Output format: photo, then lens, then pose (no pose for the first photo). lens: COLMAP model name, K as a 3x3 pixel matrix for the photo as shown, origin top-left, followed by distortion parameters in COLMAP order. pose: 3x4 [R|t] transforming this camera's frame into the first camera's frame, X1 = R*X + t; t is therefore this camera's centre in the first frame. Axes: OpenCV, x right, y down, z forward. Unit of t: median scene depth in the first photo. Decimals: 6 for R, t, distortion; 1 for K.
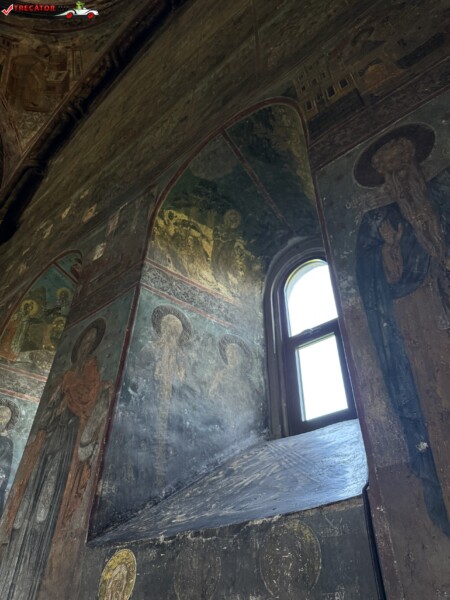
lens RADIAL K [[419.7, 0, 223.2], [0, 419.7, 297.5], [0, 0, 1]] dist [0.005487, -0.004706]
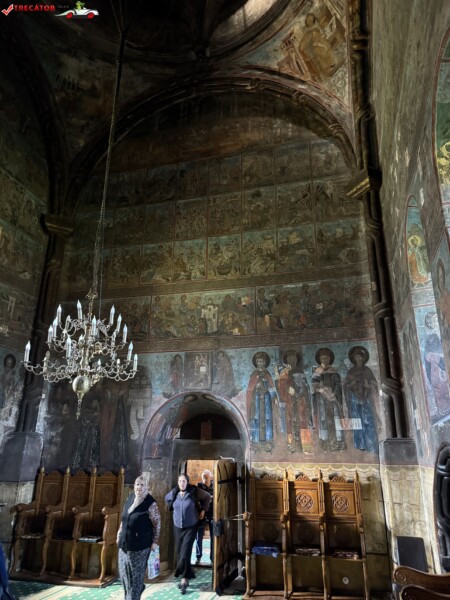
lens RADIAL K [[419.7, 0, 224.9], [0, 419.7, 300.4], [0, 0, 1]] dist [0.005487, -0.004706]
pose [[0.409794, -0.321931, -0.853481, 0.220175], [0.574547, 0.817822, -0.032616, -0.076625], [0.708495, -0.476999, 0.520103, -0.114867]]
